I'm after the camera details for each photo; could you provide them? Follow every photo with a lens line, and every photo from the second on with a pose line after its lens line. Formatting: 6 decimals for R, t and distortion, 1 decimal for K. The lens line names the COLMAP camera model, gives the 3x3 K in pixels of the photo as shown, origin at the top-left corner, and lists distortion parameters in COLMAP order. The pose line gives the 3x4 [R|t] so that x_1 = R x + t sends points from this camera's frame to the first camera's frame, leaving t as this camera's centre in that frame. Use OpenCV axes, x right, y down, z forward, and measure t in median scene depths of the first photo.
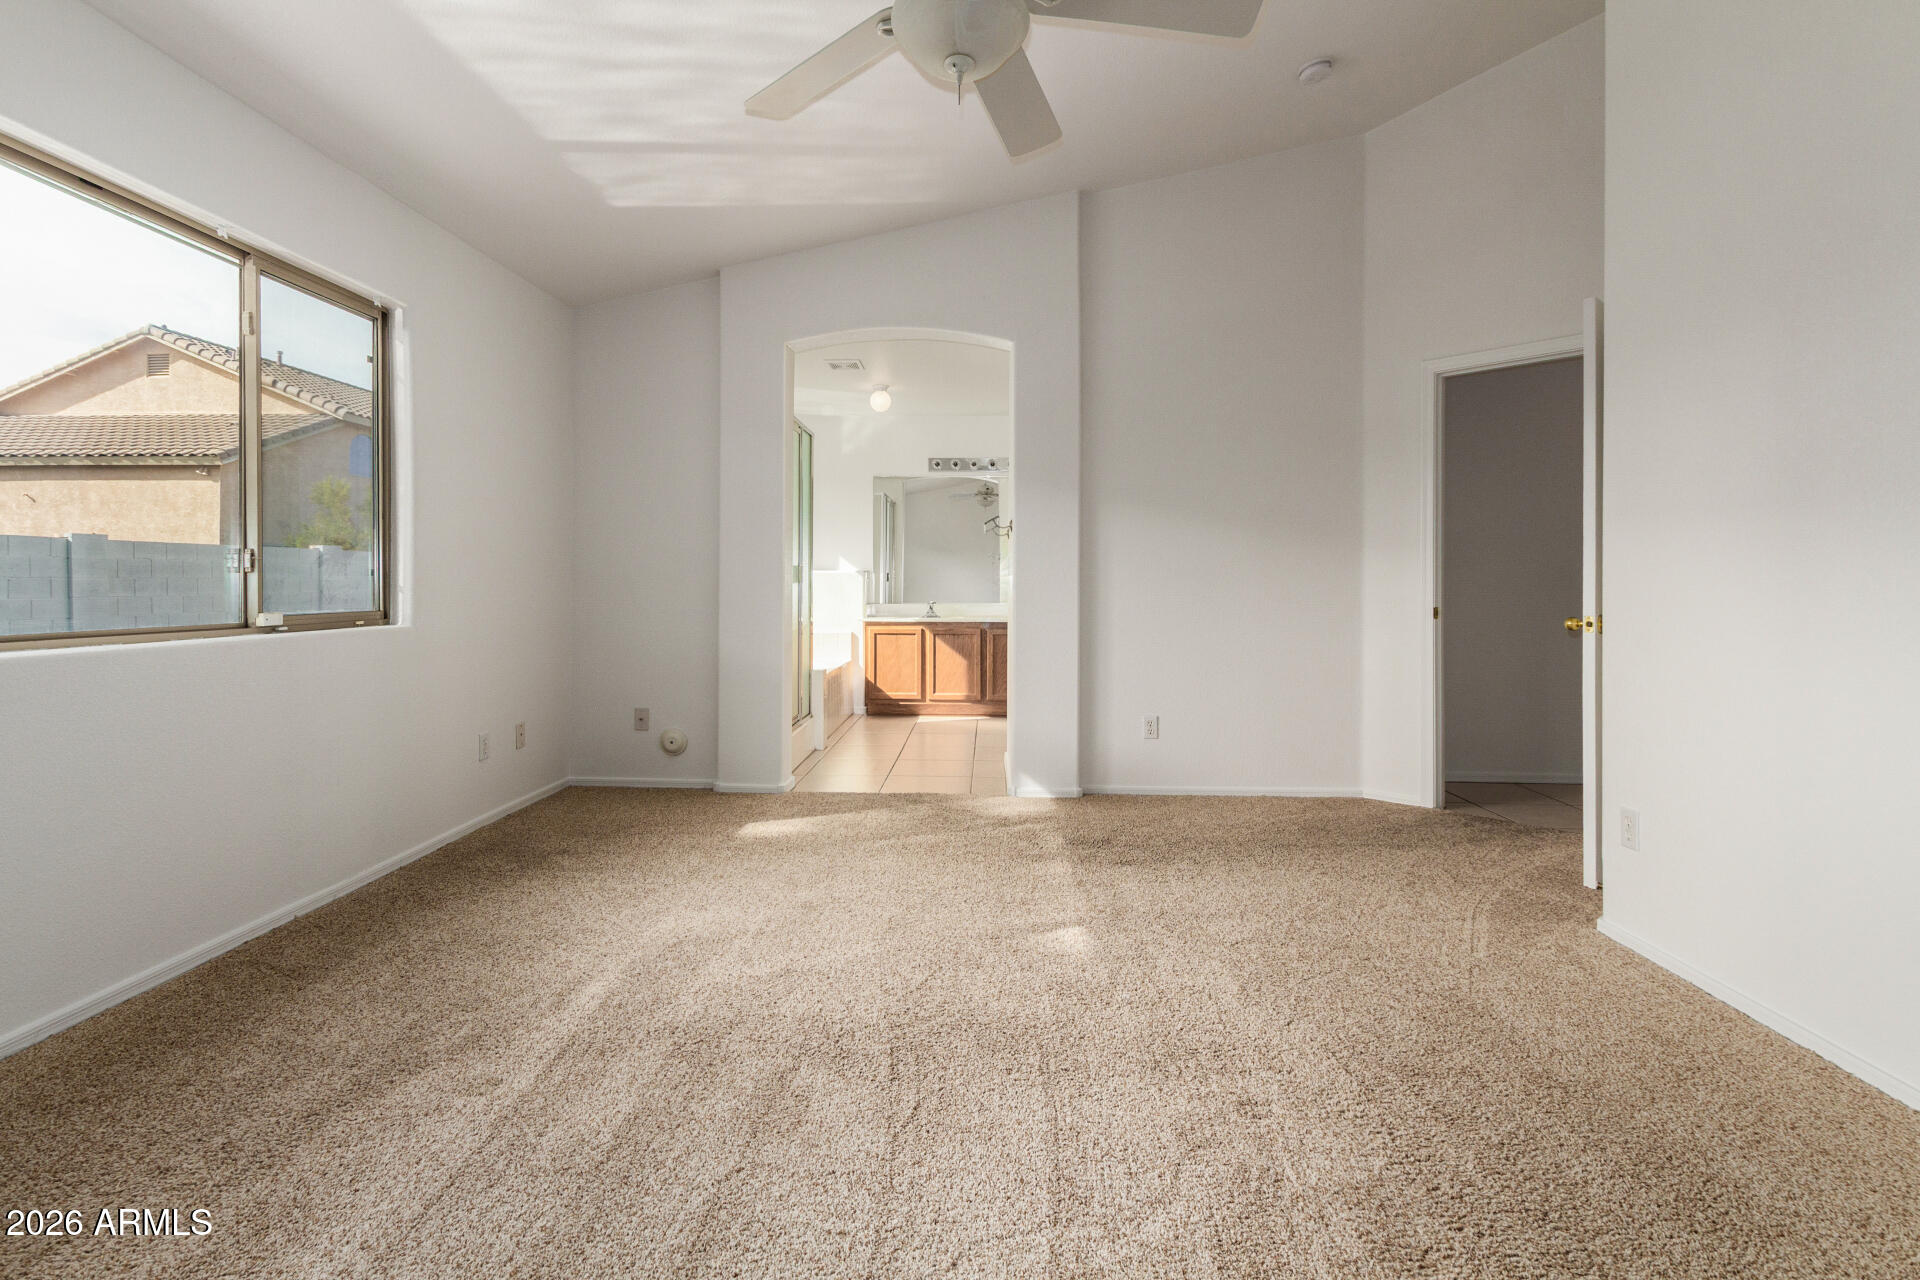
lens RADIAL K [[897.3, 0, 949.2], [0, 897.3, 583.5], [0, 0, 1]] dist [0.010217, -0.001628]
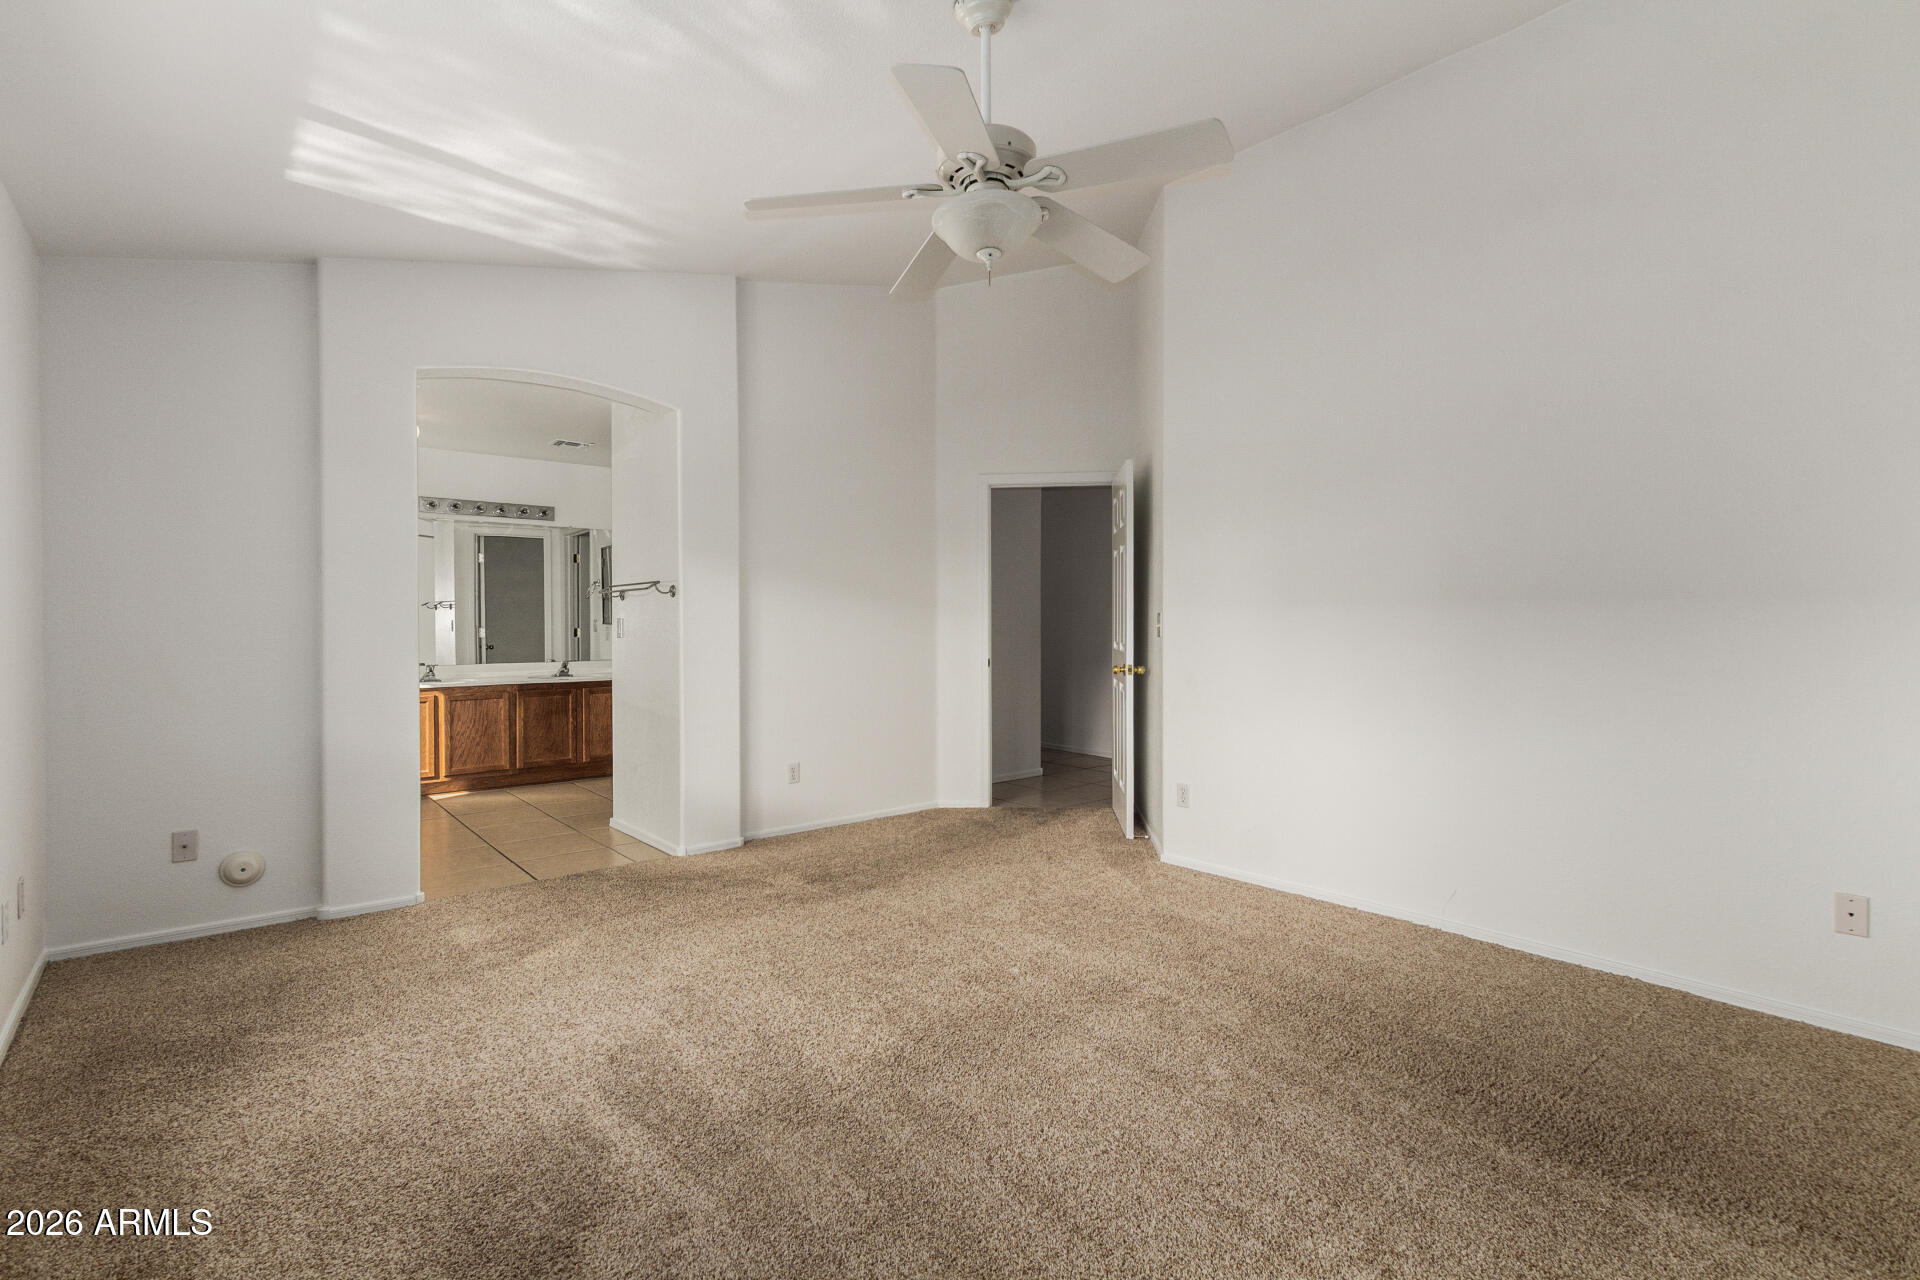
lens RADIAL K [[897.3, 0, 943.9], [0, 897.3, 634.7], [0, 0, 1]] dist [0.010217, -0.001628]
pose [[0.739673, -0.015784, 0.672782, -0.594732], [0.006416, 0.999845, 0.016403, -0.044149], [-0.672936, -0.007816, 0.739659, 0.077076]]
